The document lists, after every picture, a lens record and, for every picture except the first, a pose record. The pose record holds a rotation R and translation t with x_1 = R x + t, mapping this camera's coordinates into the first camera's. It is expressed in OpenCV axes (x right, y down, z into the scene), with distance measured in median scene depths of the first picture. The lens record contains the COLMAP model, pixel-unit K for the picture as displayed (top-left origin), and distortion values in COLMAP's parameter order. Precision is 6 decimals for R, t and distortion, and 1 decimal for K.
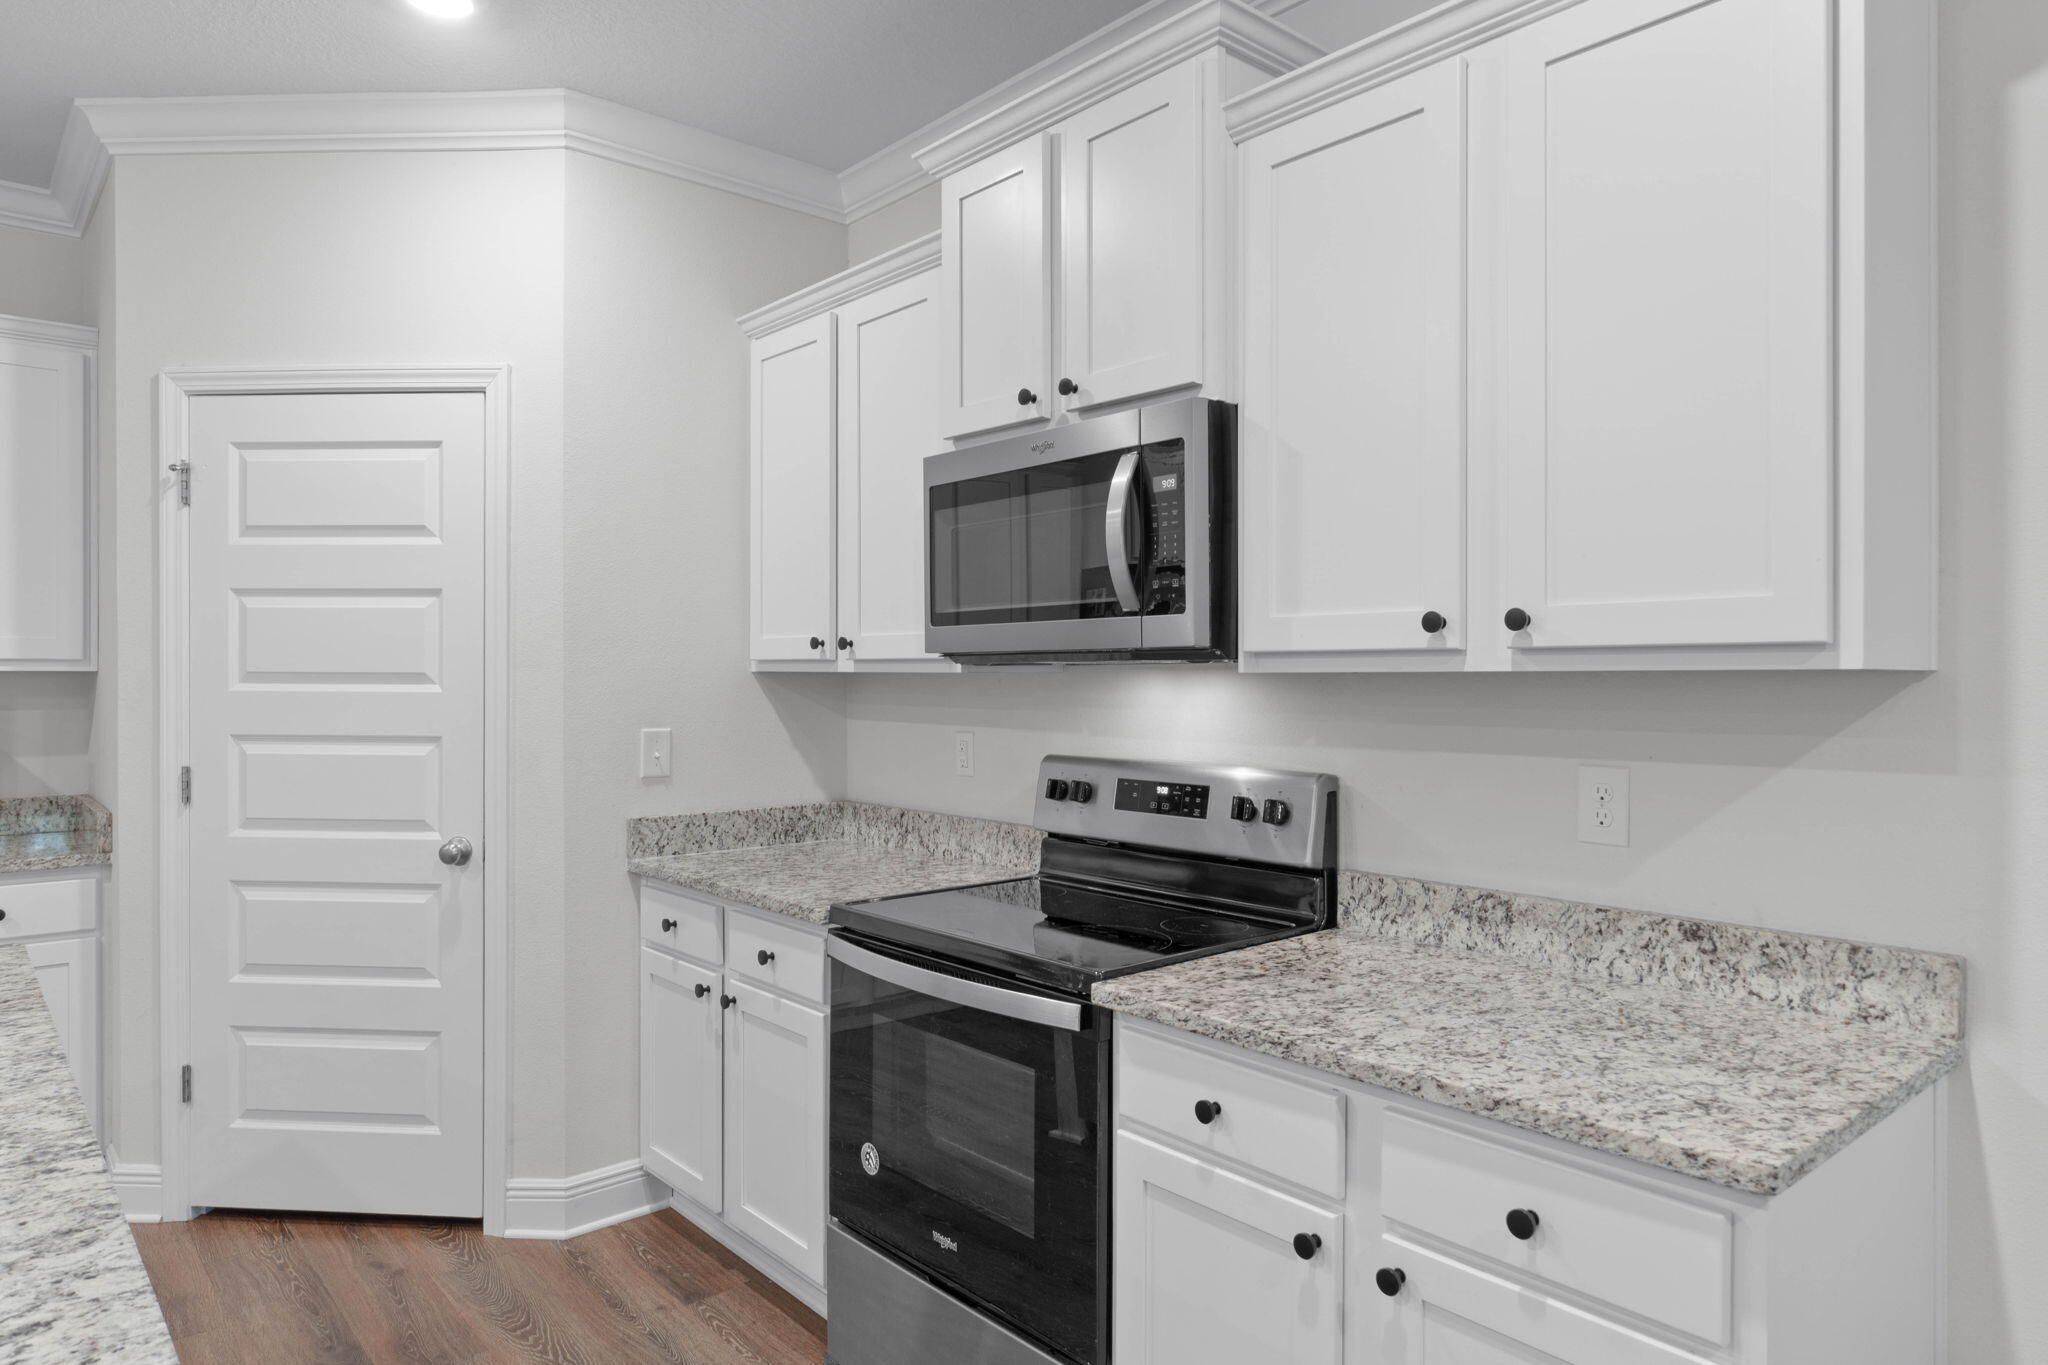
lens RADIAL K [[1265.5, 0, 1024.0], [0, 1265.5, 682.5], [0, 0, 1]] dist [0.000334, -0.000851]
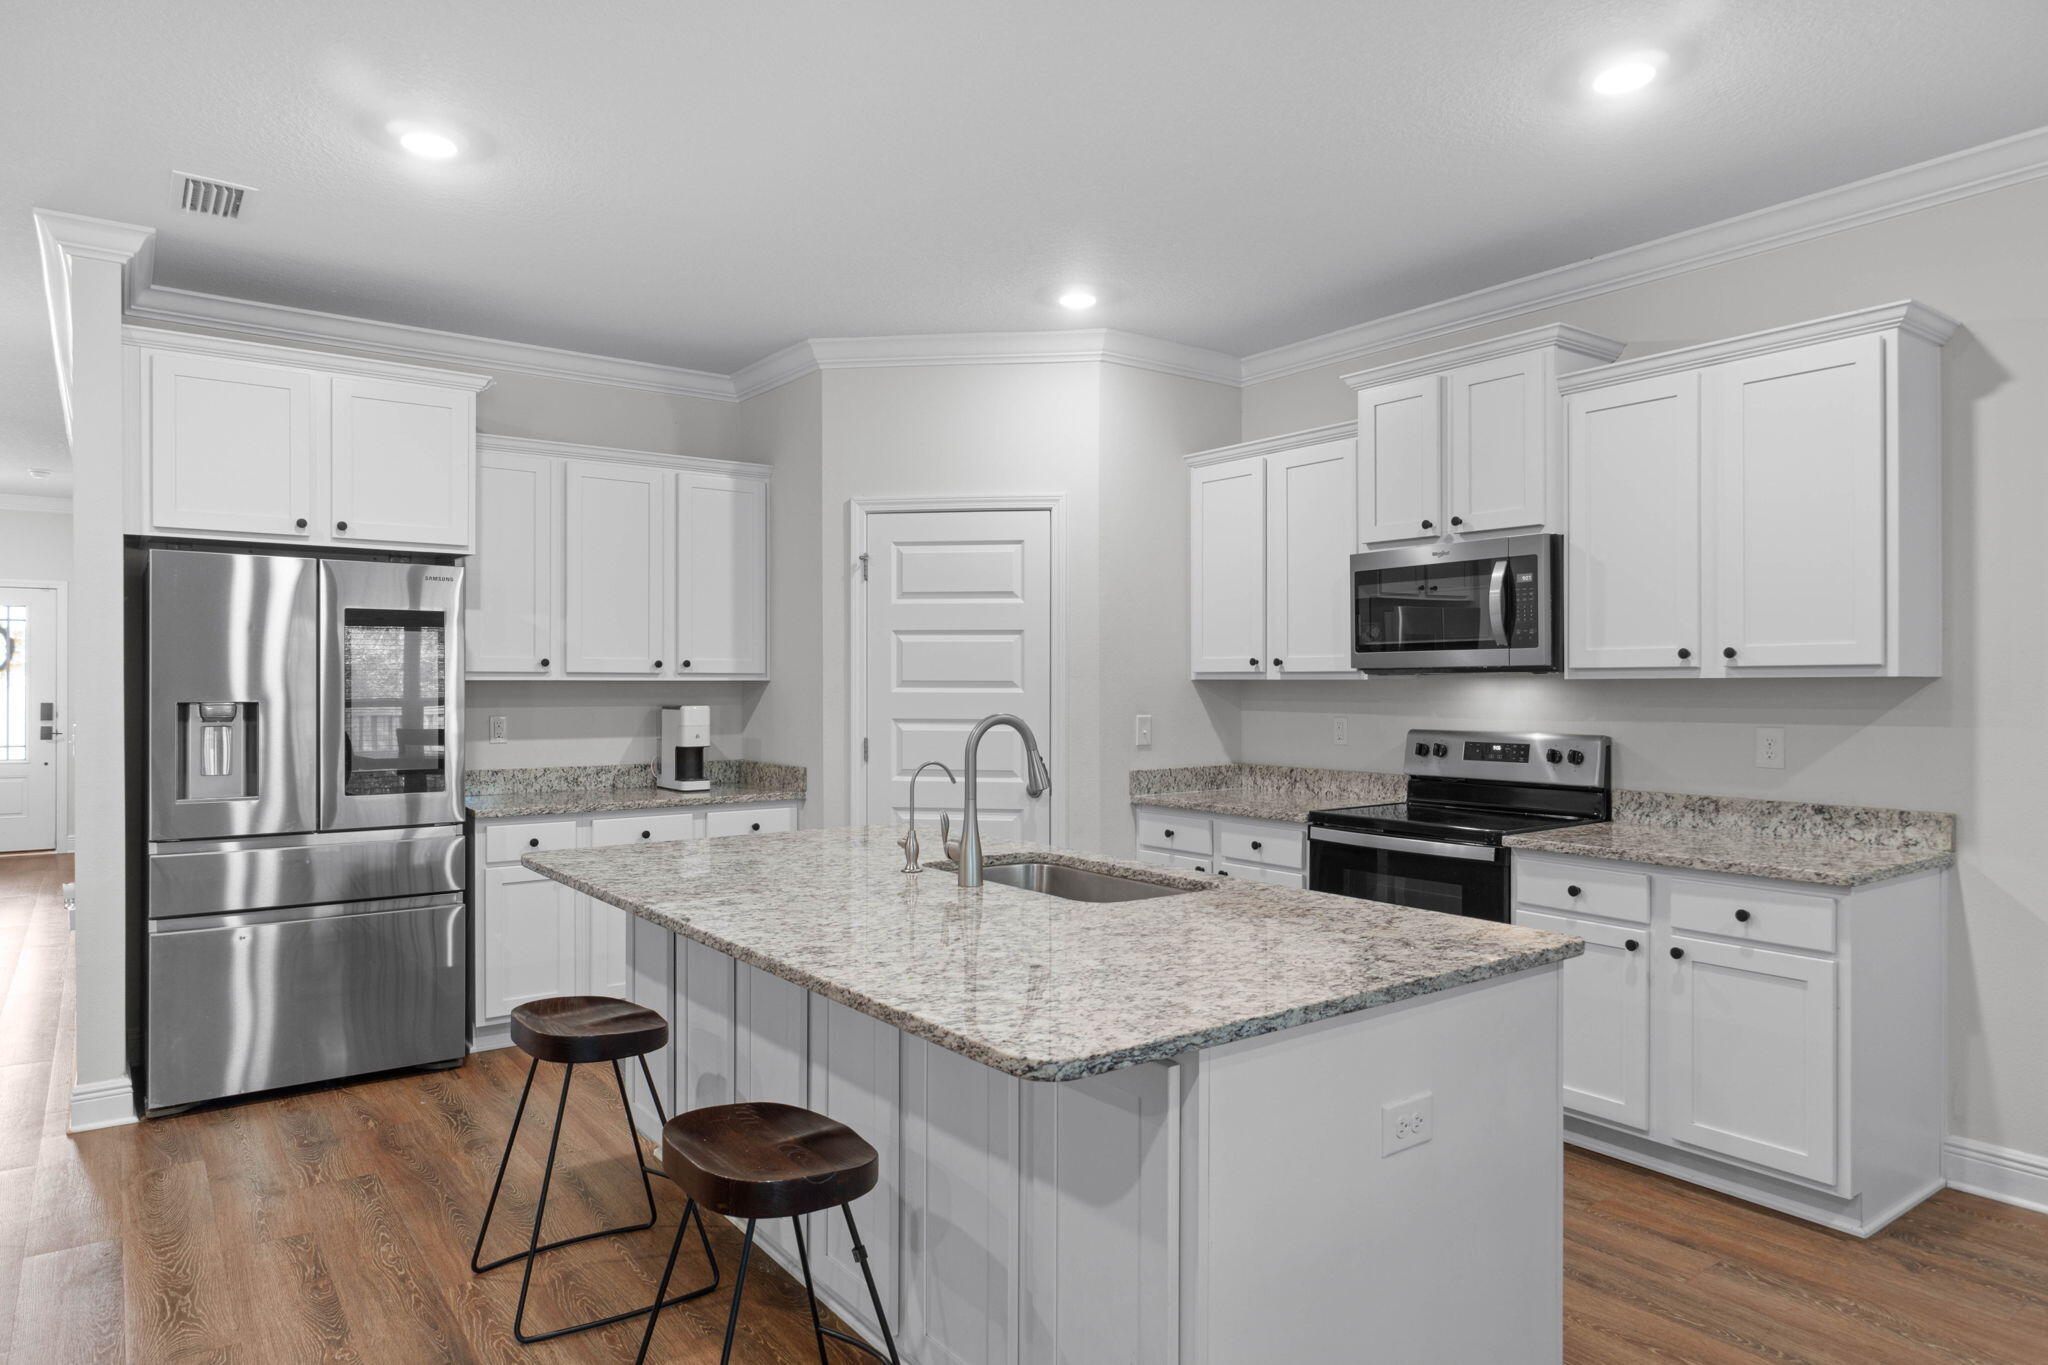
lens RADIAL K [[1248.1, 0, 1027.5], [0, 1248.1, 690.2], [0, 0, 1]] dist [-0.003067, -0.000352]
pose [[0.996759, -0.002524, -0.080404, -0.440253], [0.002504, 0.999997, -0.000360, 0.006734], [0.080404, 0.000157, 0.996762, -0.836152]]
